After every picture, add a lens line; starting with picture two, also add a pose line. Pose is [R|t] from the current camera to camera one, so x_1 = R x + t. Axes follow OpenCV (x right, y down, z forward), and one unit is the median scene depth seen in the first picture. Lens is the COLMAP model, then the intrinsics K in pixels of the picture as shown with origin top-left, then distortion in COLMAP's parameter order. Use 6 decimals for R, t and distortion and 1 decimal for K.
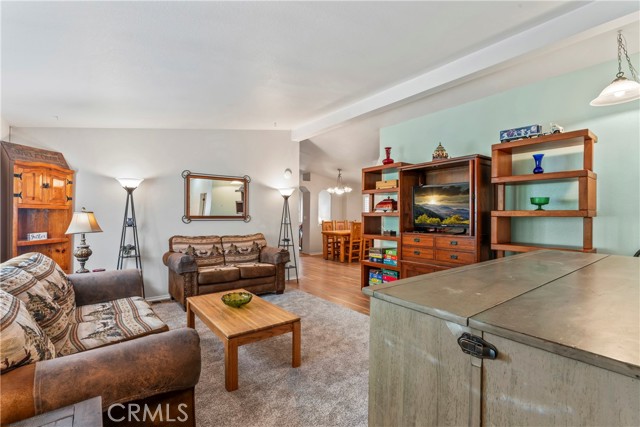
lens RADIAL K [[293.9, 0, 321.8], [0, 293.9, 218.0], [0, 0, 1]] dist [-0.002537, -0.000868]
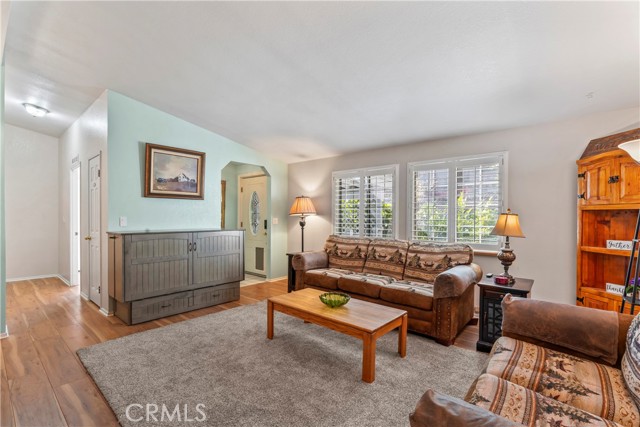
lens RADIAL K [[293.9, 0, 316.4], [0, 293.9, 212.1], [0, 0, 1]] dist [-0.002537, -0.000868]
pose [[-0.984570, -0.009923, -0.174710, -0.016105], [-0.007827, 0.999889, -0.012680, -0.003697], [0.174817, -0.011117, -0.984538, 0.687966]]
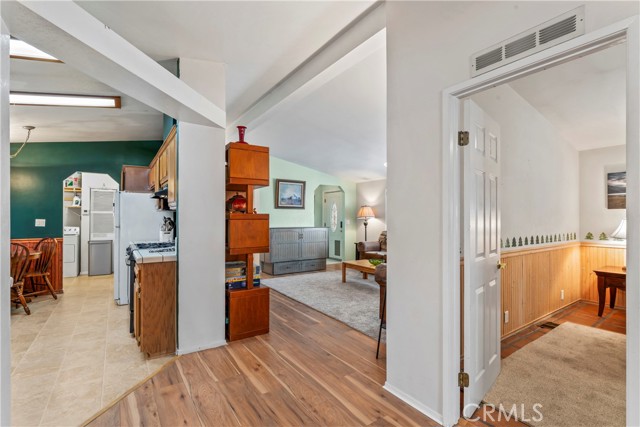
lens RADIAL K [[293.9, 0, 318.8], [0, 293.9, 216.1], [0, 0, 1]] dist [-0.002537, -0.000868]
pose [[-0.997382, -0.006127, 0.072058, -0.014305], [-0.006252, 0.999979, -0.001511, -0.009575], [-0.072047, -0.001958, -0.997399, 1.041677]]
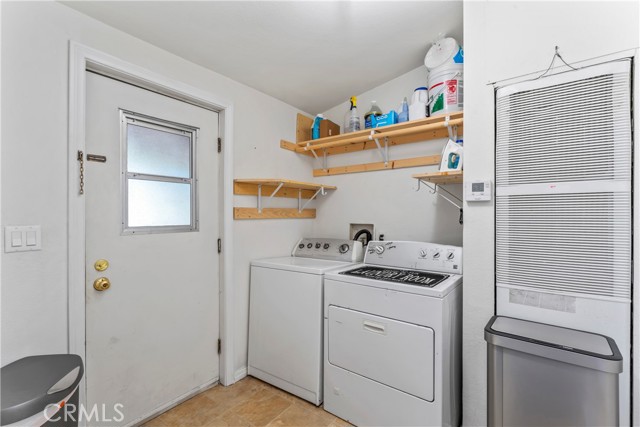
lens RADIAL K [[293.9, 0, 321.0], [0, 293.9, 214.2], [0, 0, 1]] dist [-0.002537, -0.000868]
pose [[-0.274096, -0.002771, 0.961698, 0.567000], [0.005098, 0.999978, 0.004335, -0.003778], [-0.961689, 0.006091, -0.274076, 0.389884]]
